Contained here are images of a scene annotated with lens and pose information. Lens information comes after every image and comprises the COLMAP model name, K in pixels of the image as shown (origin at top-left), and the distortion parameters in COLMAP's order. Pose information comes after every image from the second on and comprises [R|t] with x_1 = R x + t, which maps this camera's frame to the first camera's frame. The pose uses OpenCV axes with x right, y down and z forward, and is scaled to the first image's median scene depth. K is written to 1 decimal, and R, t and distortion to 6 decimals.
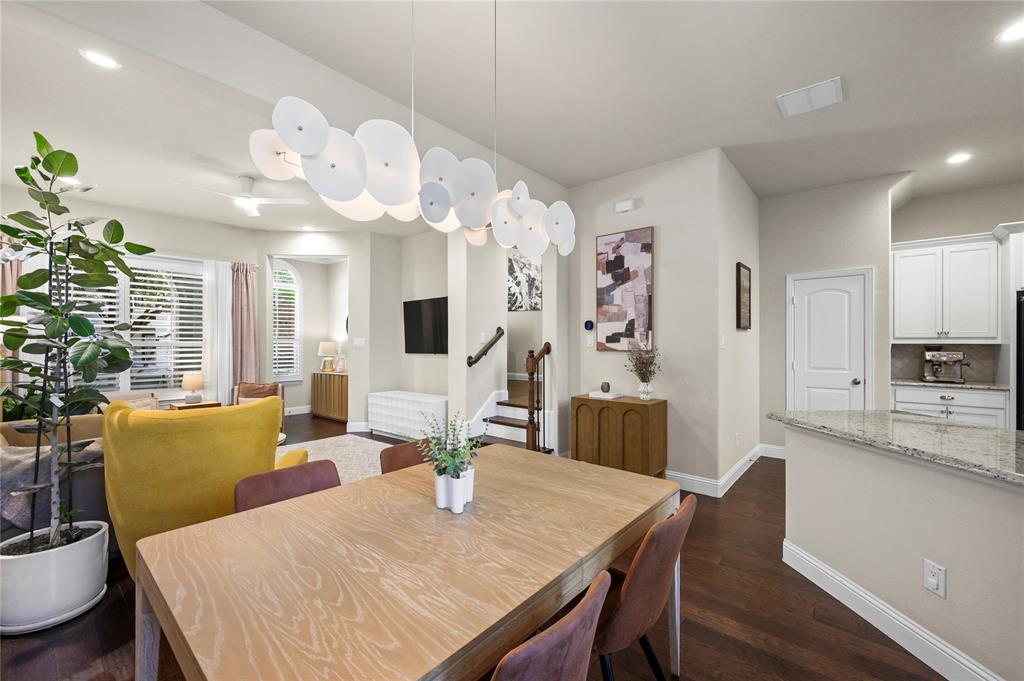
lens RADIAL K [[408.0, 0, 506.4], [0, 408.0, 343.2], [0, 0, 1]] dist [0.004265, -0.000118]
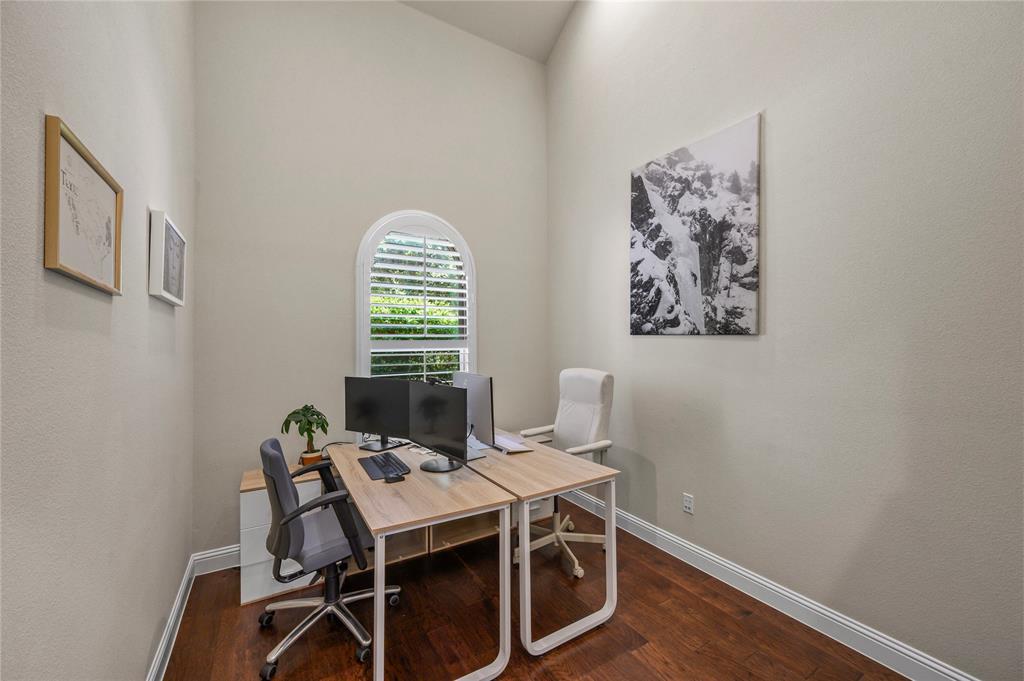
lens RADIAL K [[408.0, 0, 508.7], [0, 408.0, 338.5], [0, 0, 1]] dist [0.004265, -0.000118]
pose [[0.949245, -0.006536, -0.314470, 0.014185], [0.002240, 0.999899, -0.014021, -0.072766], [0.314530, 0.012605, 0.949164, 0.667489]]
